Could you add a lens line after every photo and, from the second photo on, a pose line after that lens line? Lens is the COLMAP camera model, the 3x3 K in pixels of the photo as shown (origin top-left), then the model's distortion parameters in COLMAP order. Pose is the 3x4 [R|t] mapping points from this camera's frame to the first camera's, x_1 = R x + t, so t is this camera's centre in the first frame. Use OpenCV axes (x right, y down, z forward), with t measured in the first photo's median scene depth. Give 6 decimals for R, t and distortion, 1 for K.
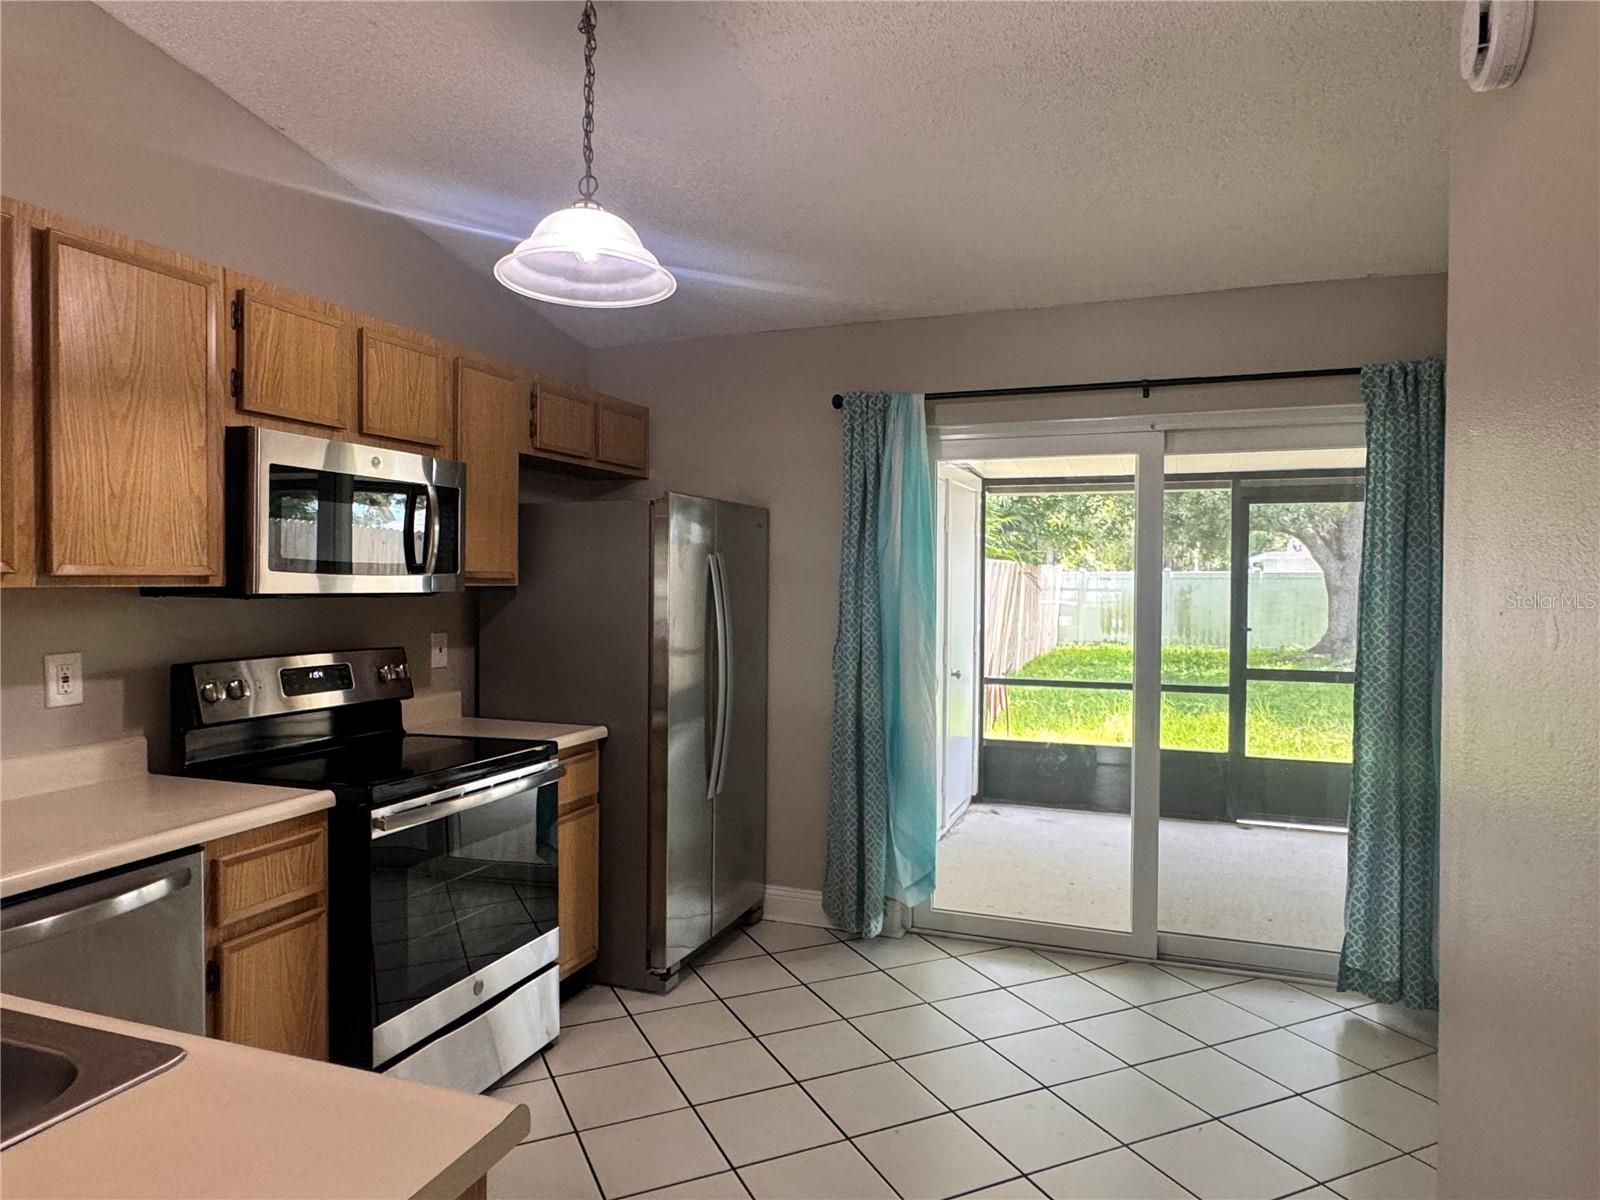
lens RADIAL K [[985.2, 0, 799.3], [0, 985.2, 597.8], [0, 0, 1]] dist [0.005065, 0.001414]
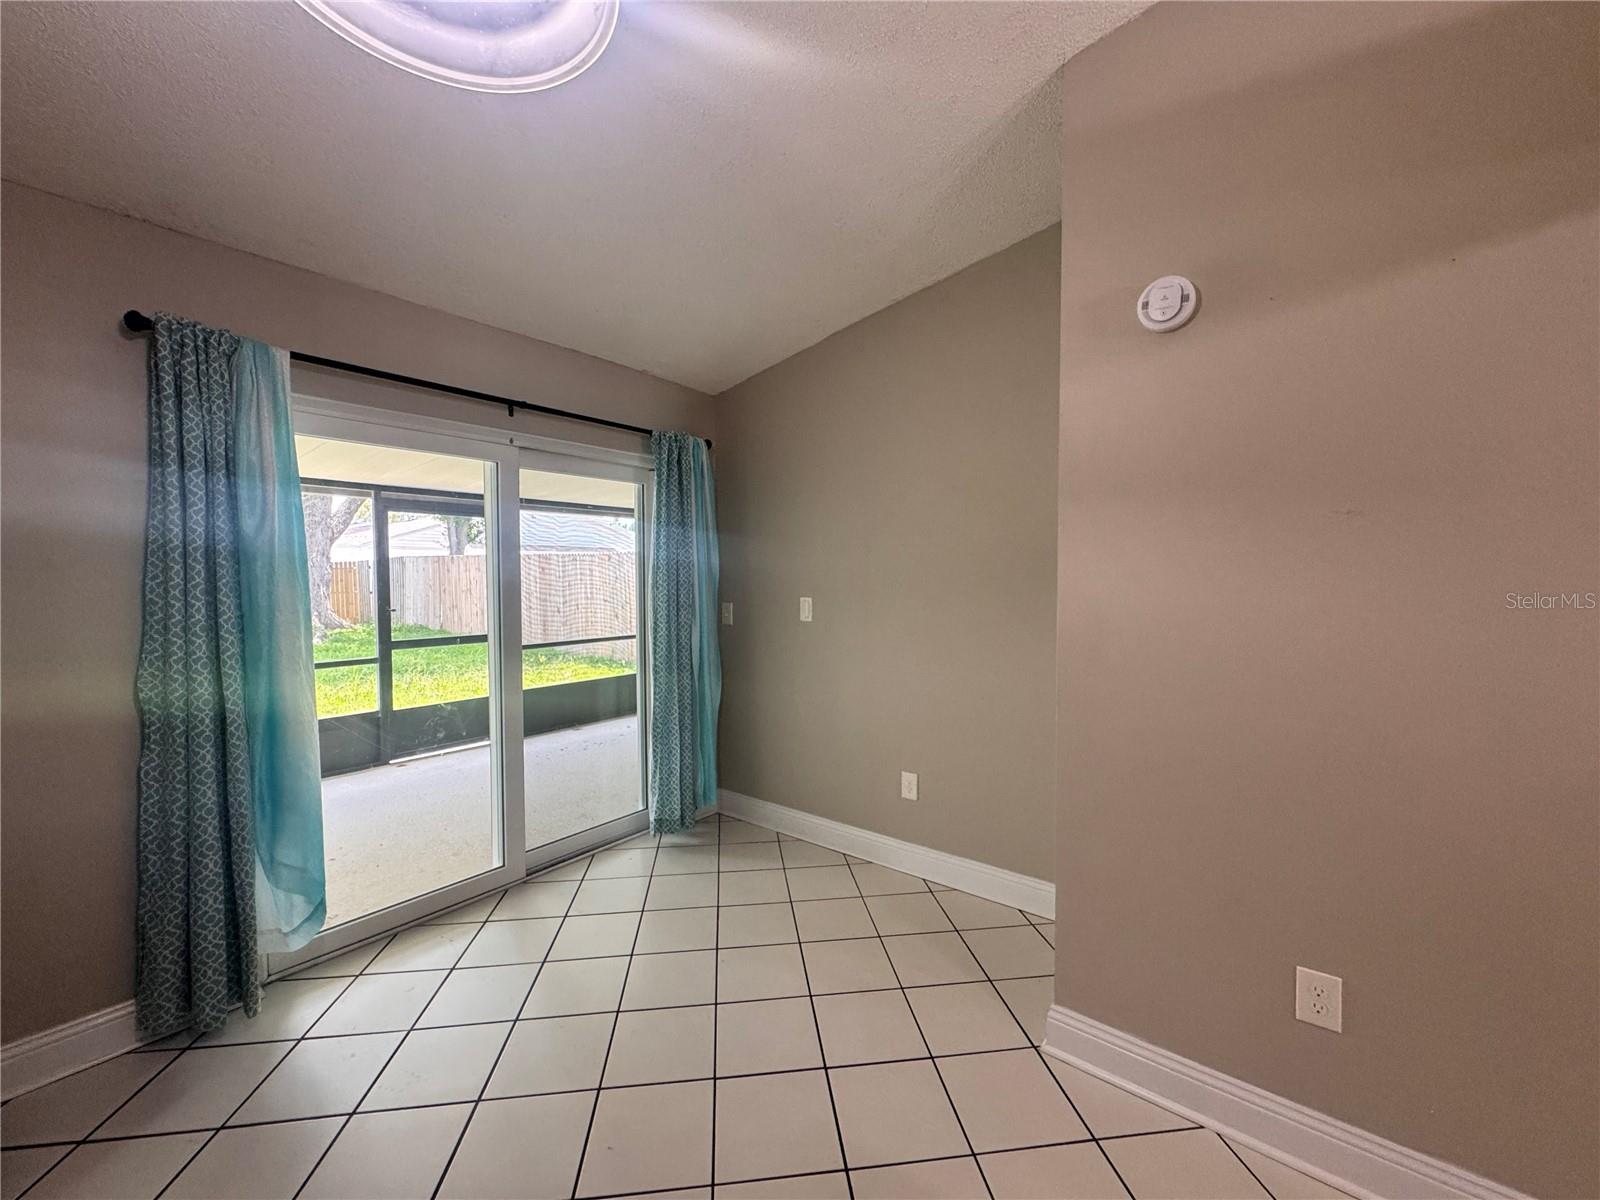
lens RADIAL K [[641.4, 0, 799.0], [0, 641.4, 594.5], [0, 0, 1]] dist [-0.001886, -0.000177]
pose [[0.317677, -0.035766, 0.947524, -0.266372], [0.022501, 0.999291, 0.030176, -0.002565], [-0.947932, 0.011734, 0.318257, 0.404766]]
